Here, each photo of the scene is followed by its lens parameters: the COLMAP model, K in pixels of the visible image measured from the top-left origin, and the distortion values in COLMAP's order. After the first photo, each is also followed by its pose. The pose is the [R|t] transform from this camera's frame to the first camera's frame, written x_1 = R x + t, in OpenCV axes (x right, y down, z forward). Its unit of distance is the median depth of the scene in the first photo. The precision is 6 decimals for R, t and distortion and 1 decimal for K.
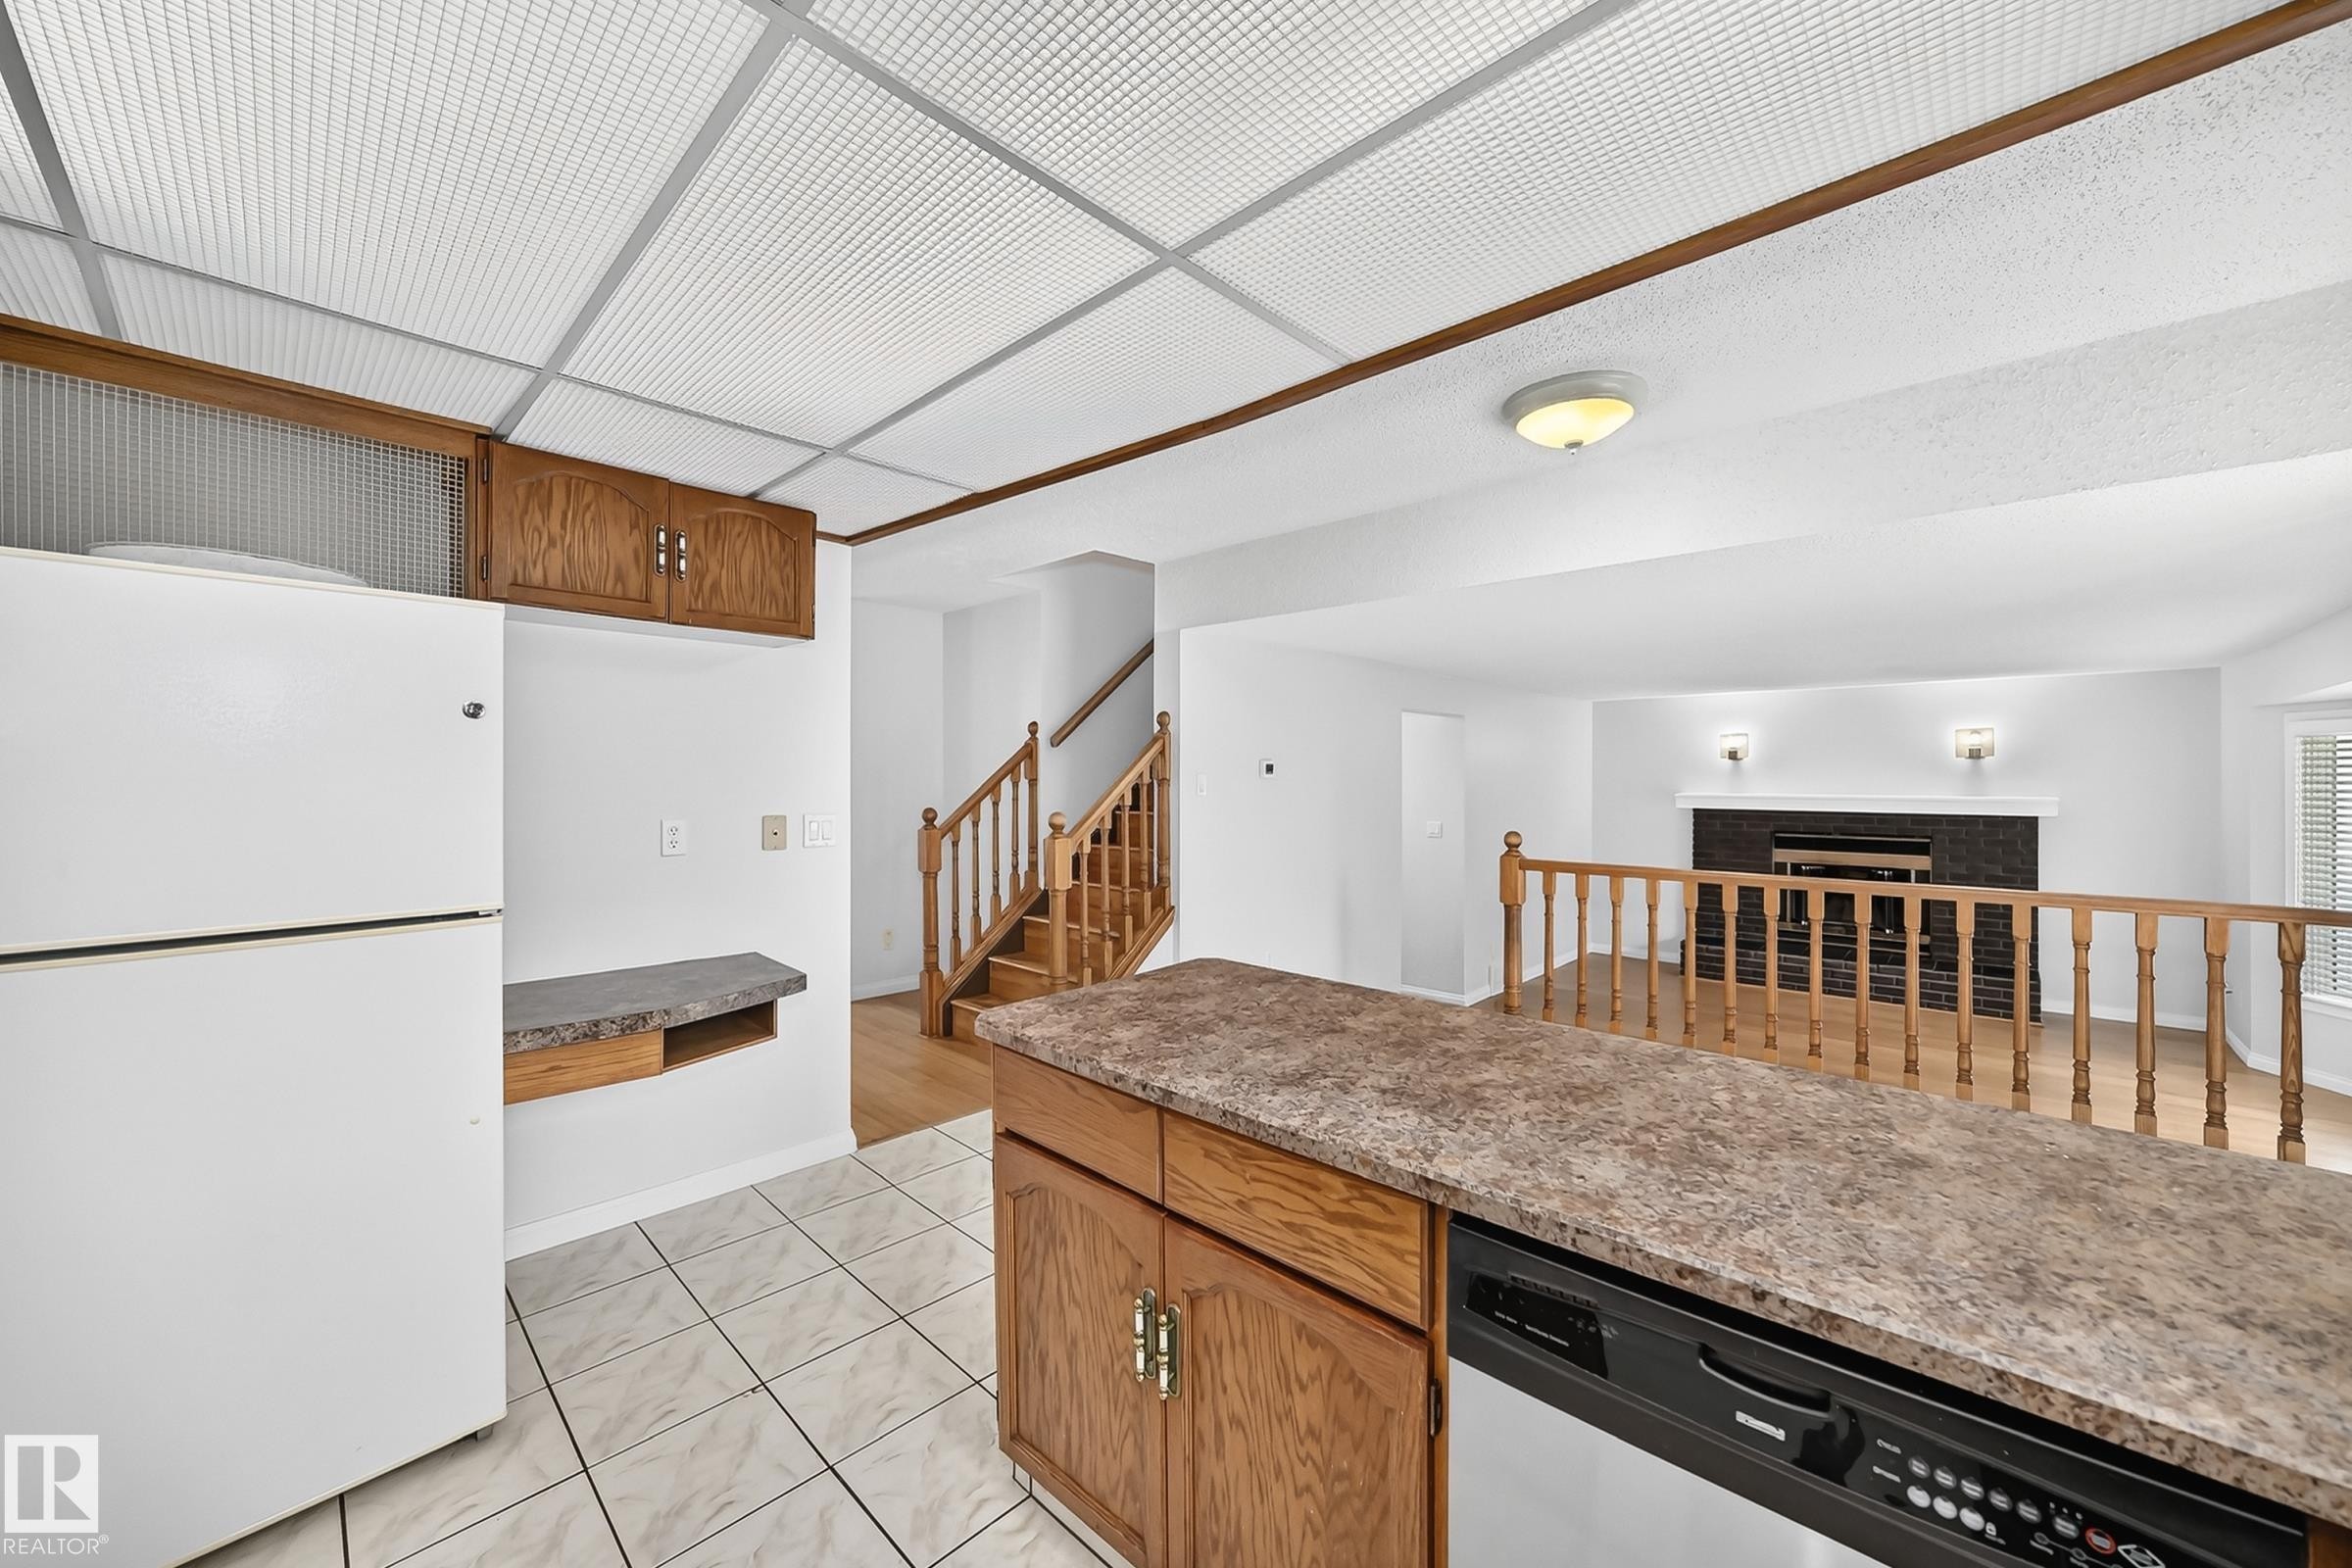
lens RADIAL K [[873.8, 0, 1178.9], [0, 873.8, 768.9], [0, 0, 1]] dist [-0.008267, 0.000244]
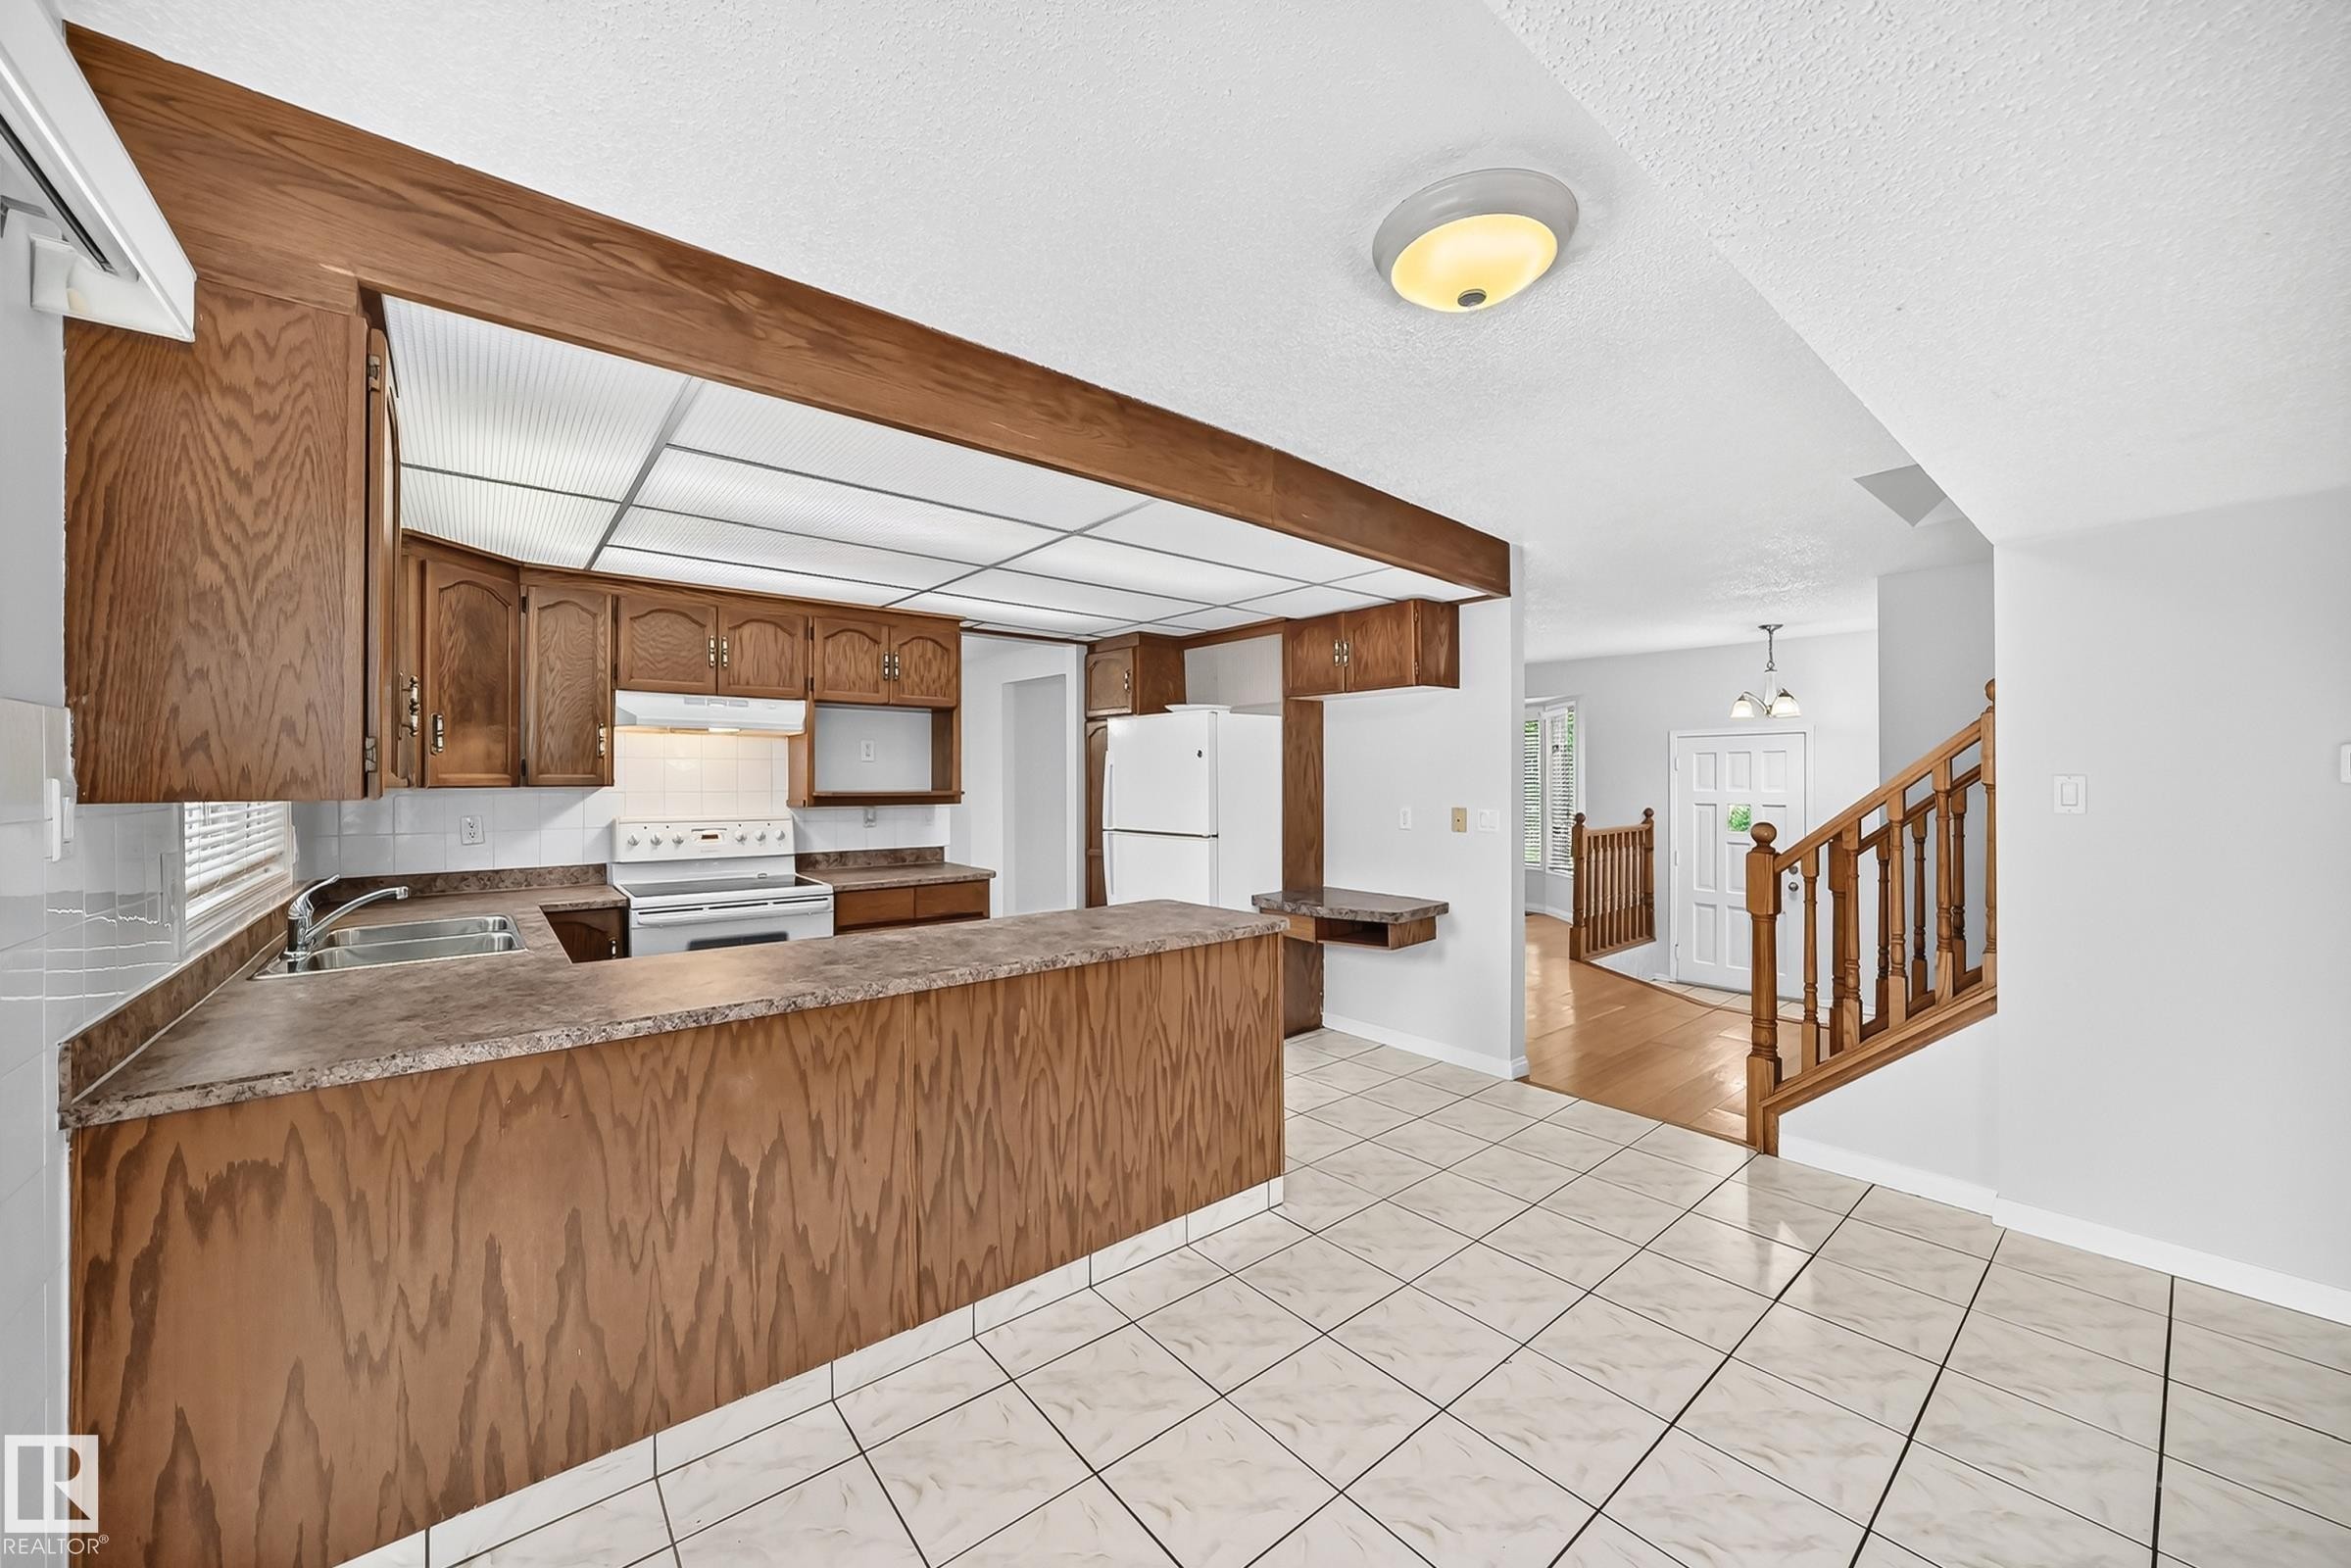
lens RADIAL K [[868.1, 0, 1206.3], [0, 868.1, 772.1], [0, 0, 1]] dist [-0.017644, -0.000022]
pose [[-0.101624, -0.002466, -0.994820, 1.082577], [0.004885, 0.999984, -0.002978, -0.003536], [0.994811, -0.005162, -0.101610, 0.818476]]
